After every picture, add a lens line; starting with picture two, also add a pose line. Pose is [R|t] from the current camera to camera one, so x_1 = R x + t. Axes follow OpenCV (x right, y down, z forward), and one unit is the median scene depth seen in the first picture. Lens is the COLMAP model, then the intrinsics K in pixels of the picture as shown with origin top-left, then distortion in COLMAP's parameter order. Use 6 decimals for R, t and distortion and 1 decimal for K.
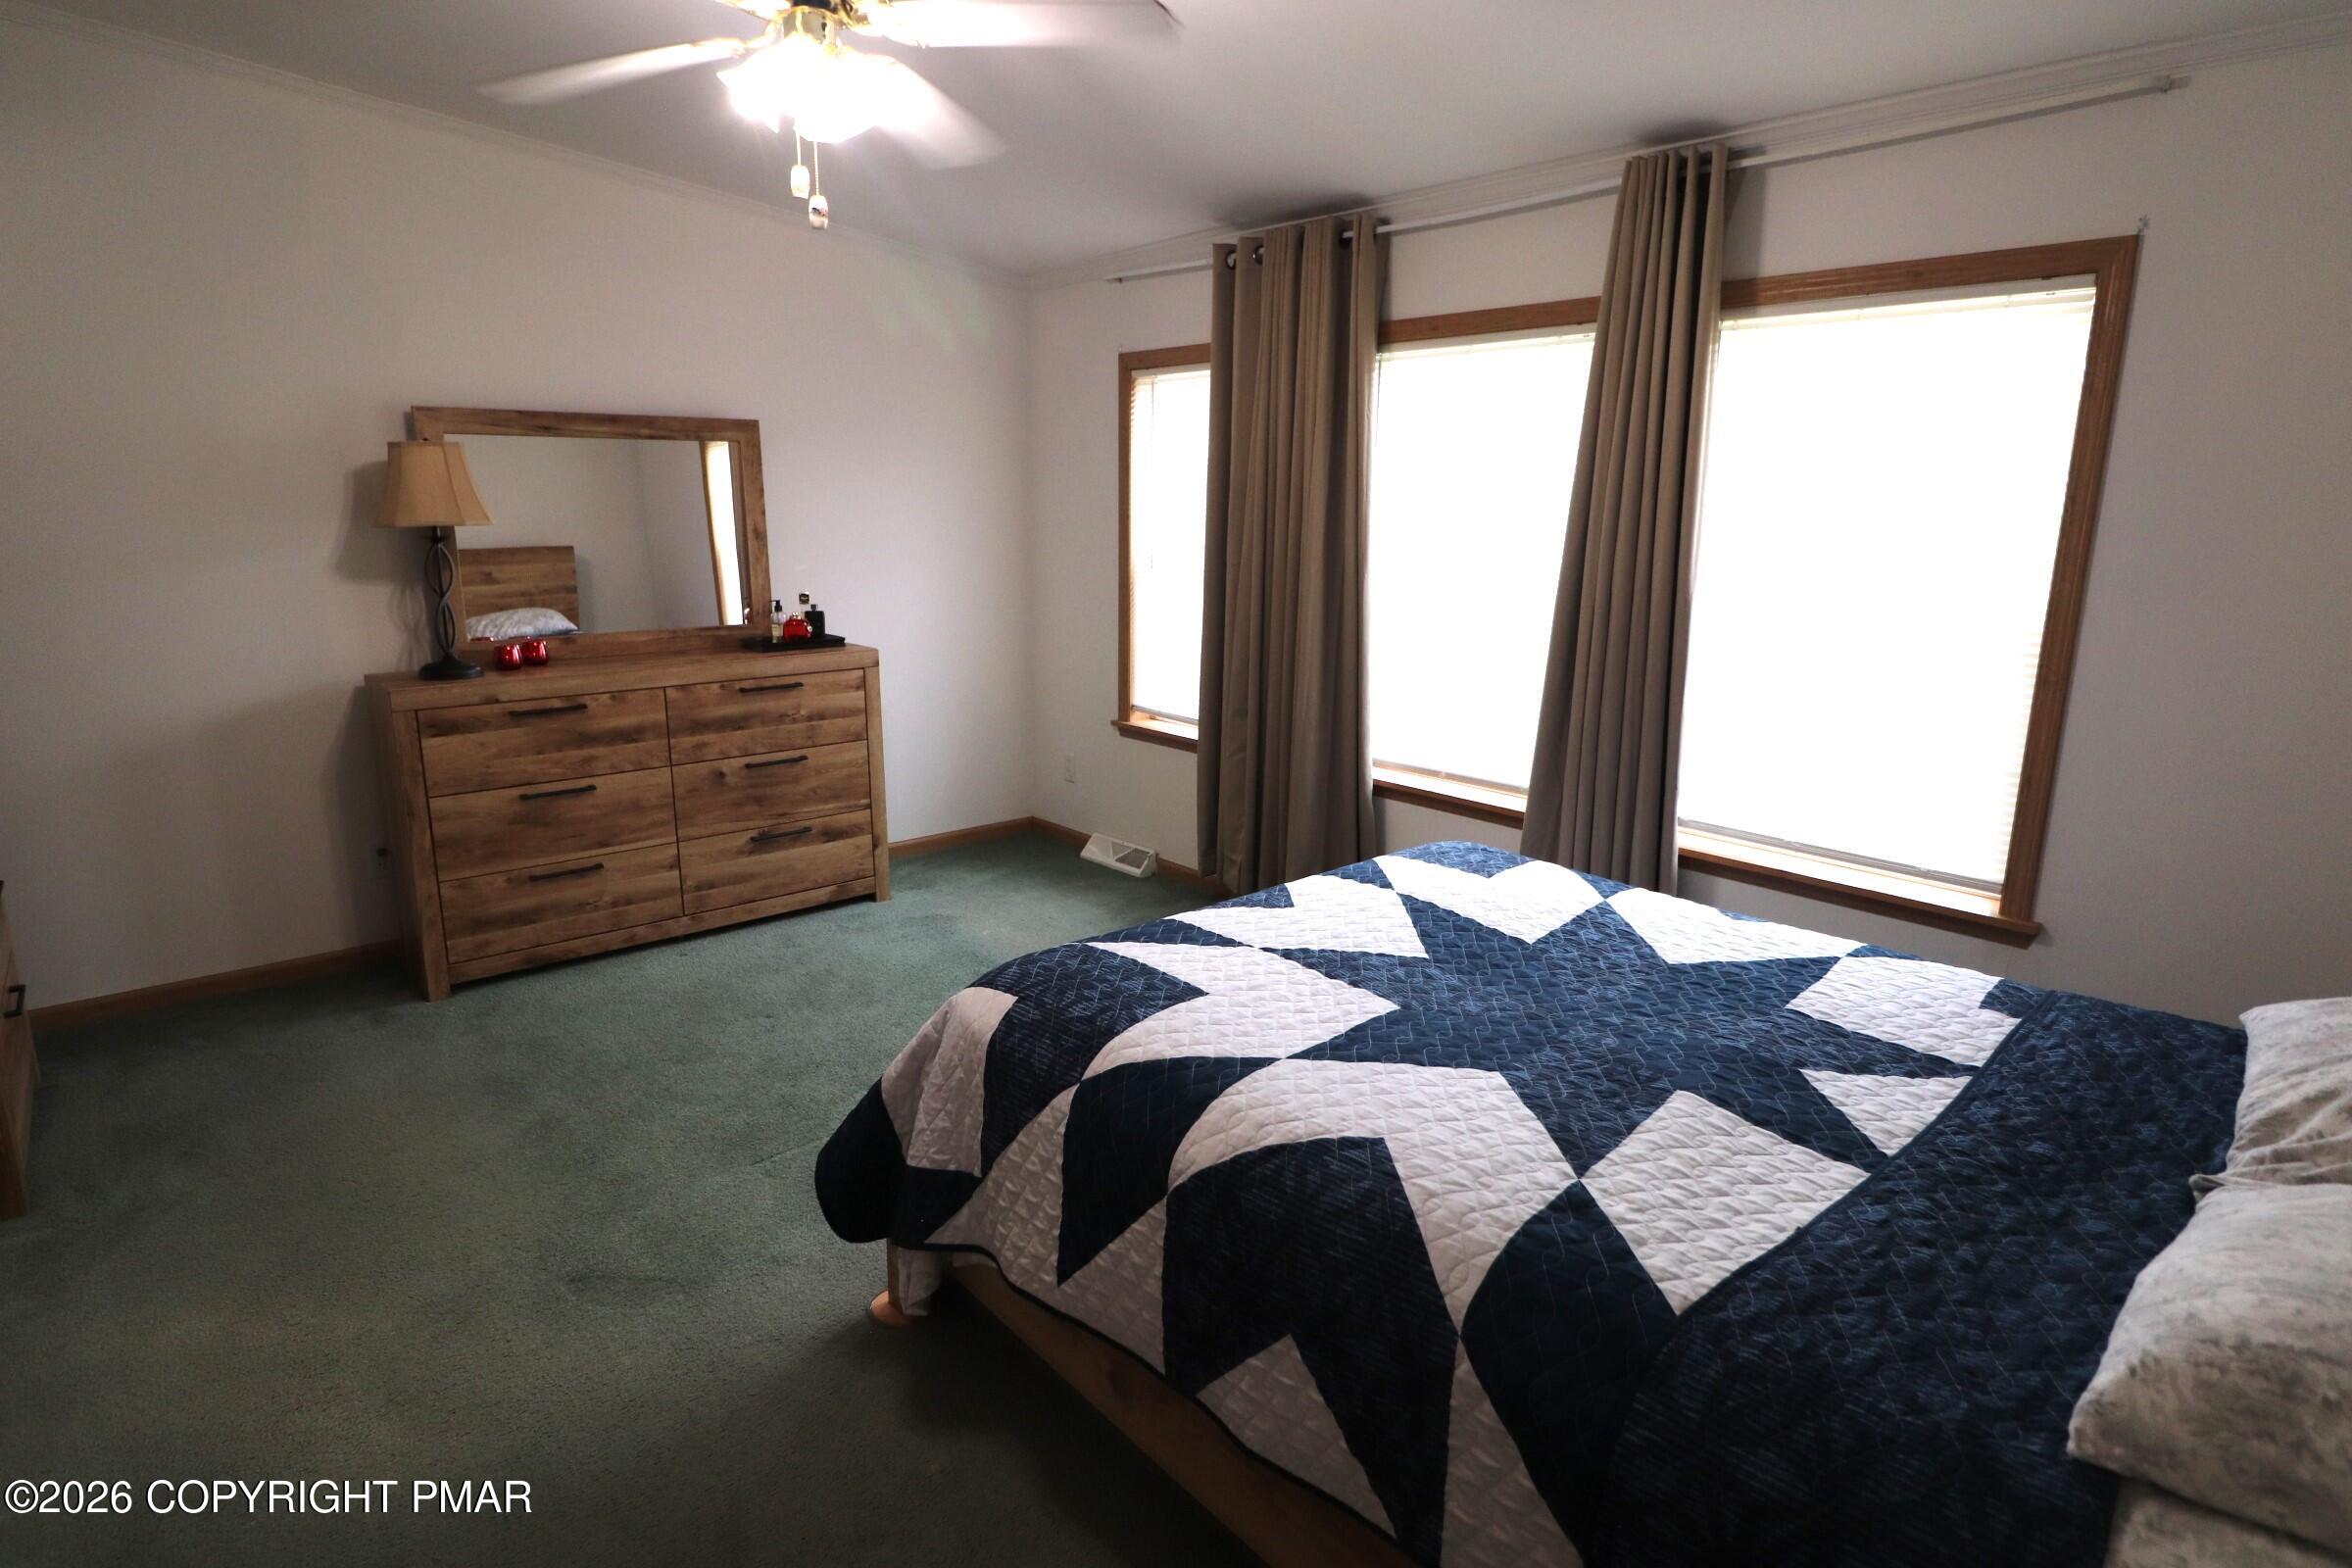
lens RADIAL K [[1284.8, 0, 1176.0], [0, 1284.8, 784.0], [0, 0, 1]] dist [-0.000231, 0.000035]
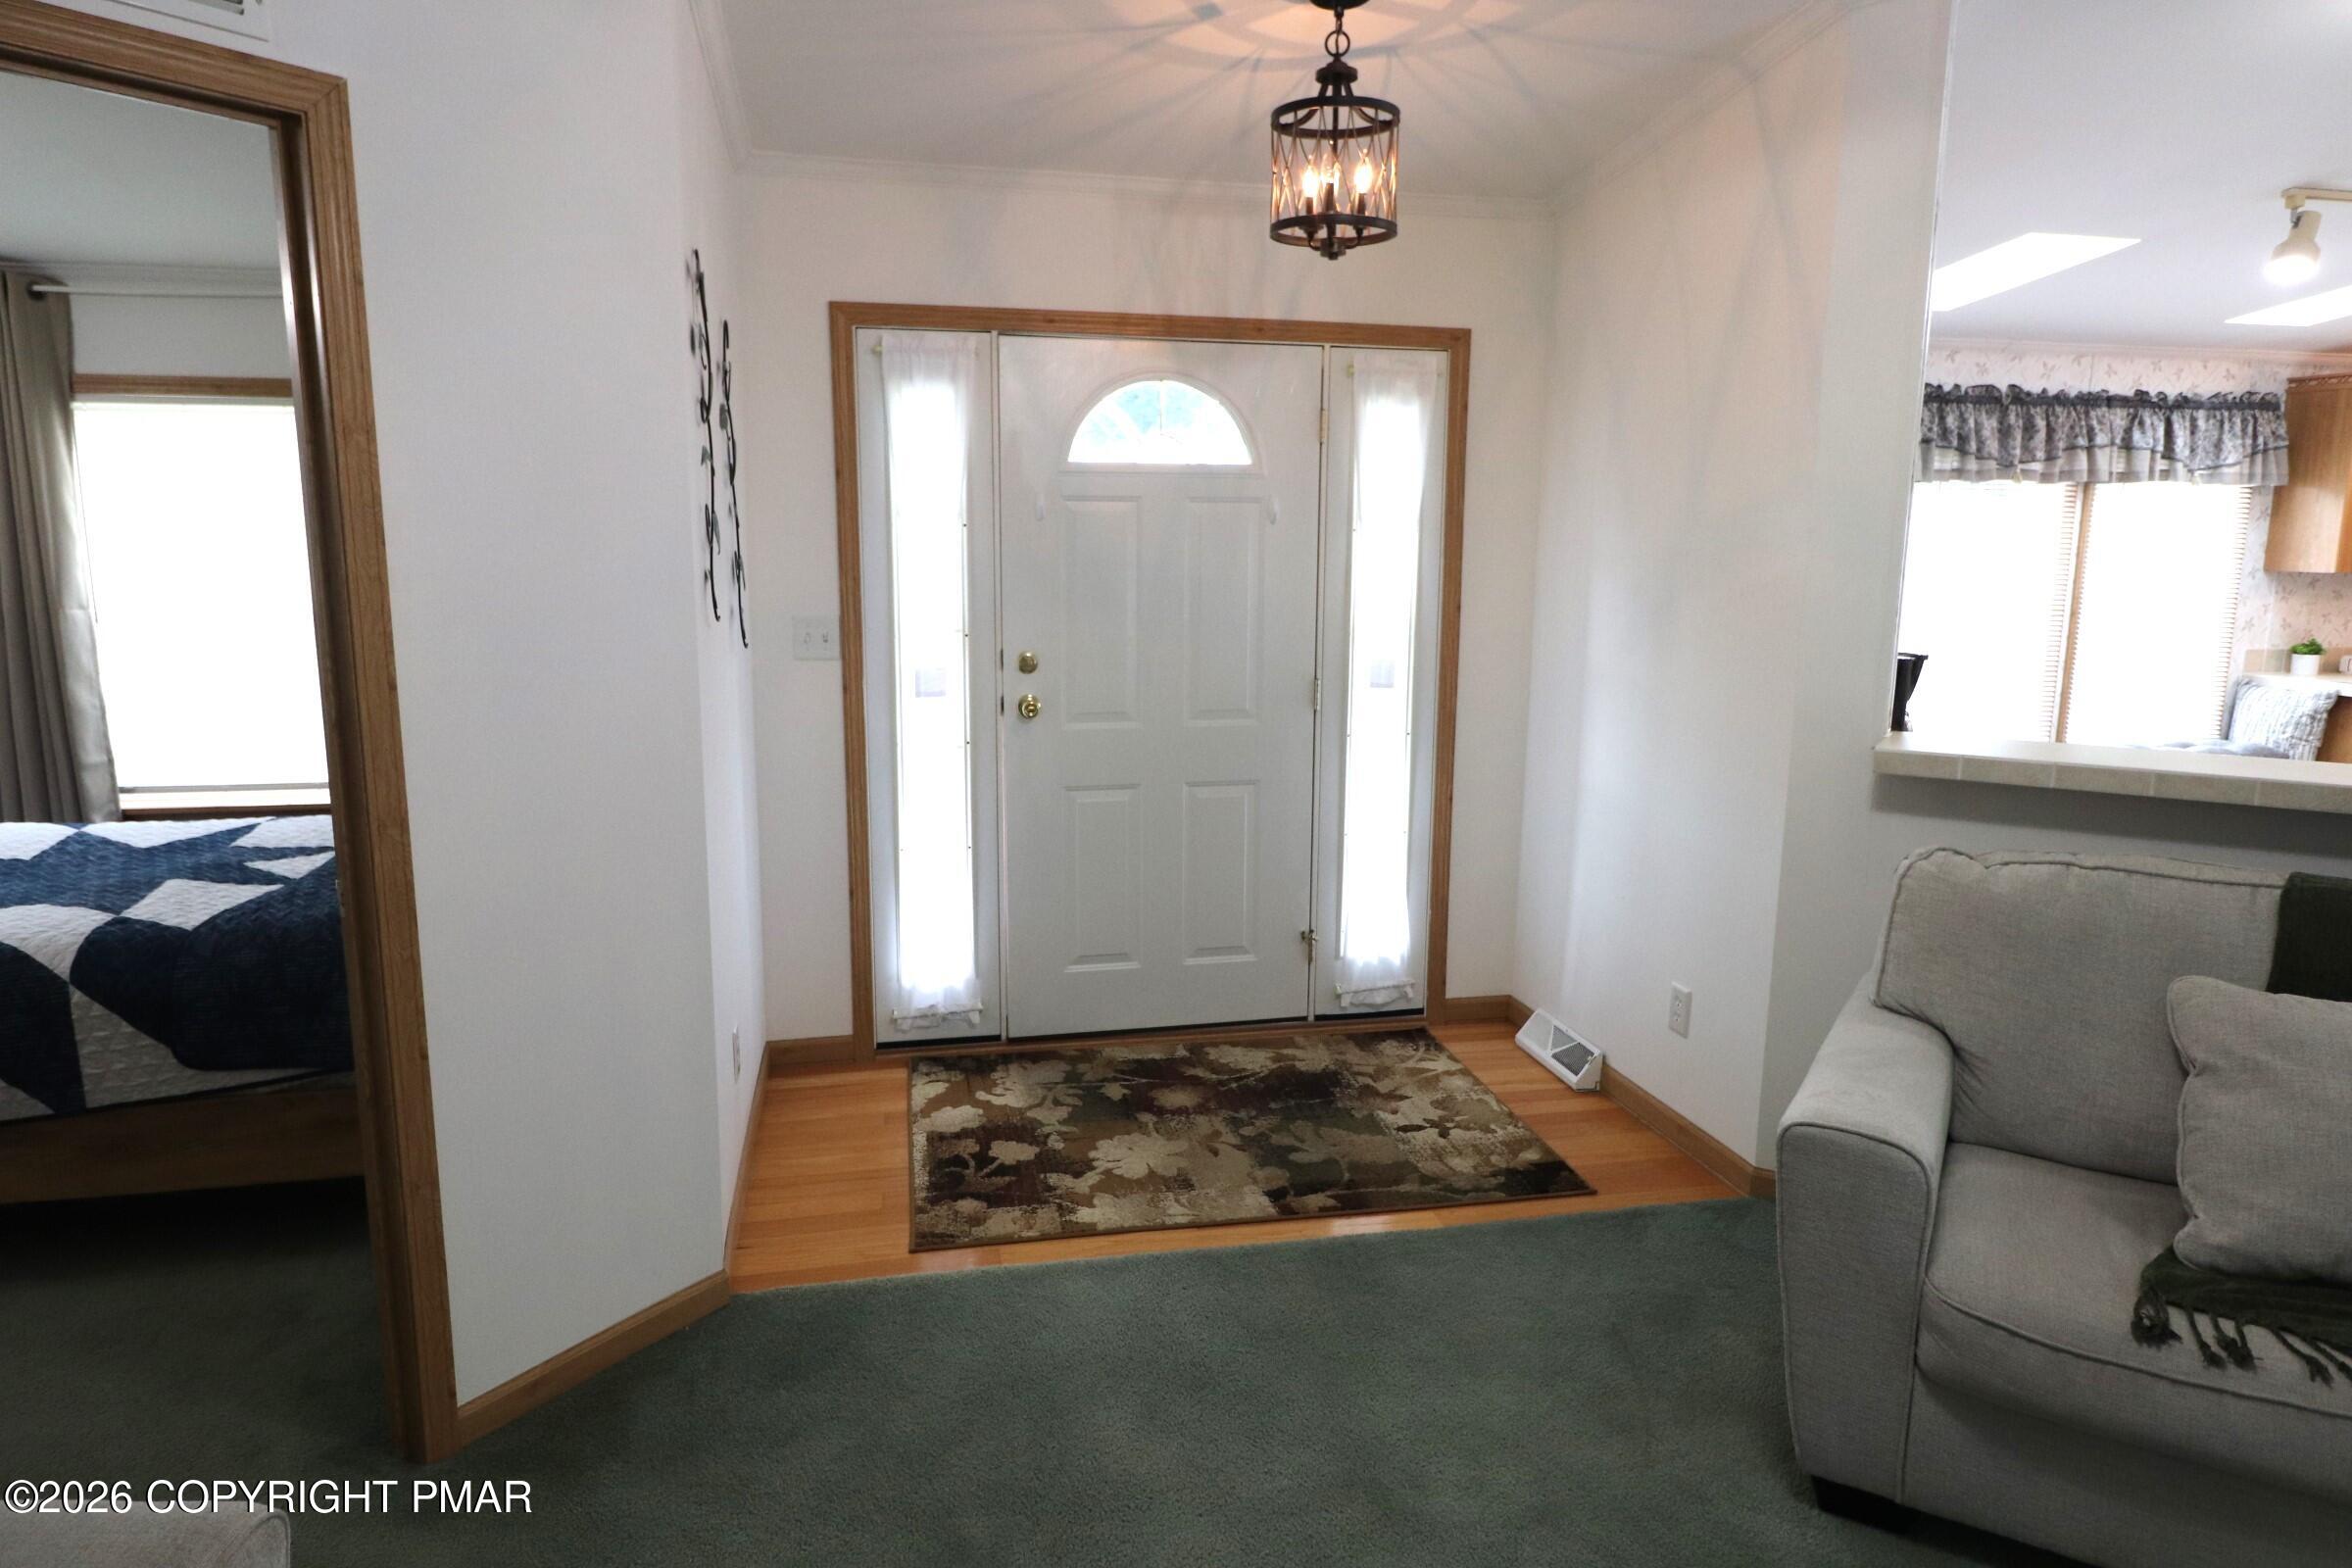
lens RADIAL K [[1405.1, 0, 1181.0], [0, 1405.1, 764.6], [0, 0, 1]] dist [-0.001518, -0.002805]
pose [[0.484871, -0.146465, 0.862234, -0.257718], [0.199004, 0.978493, 0.054305, 0.118697], [-0.851644, 0.145257, 0.503590, -0.530096]]
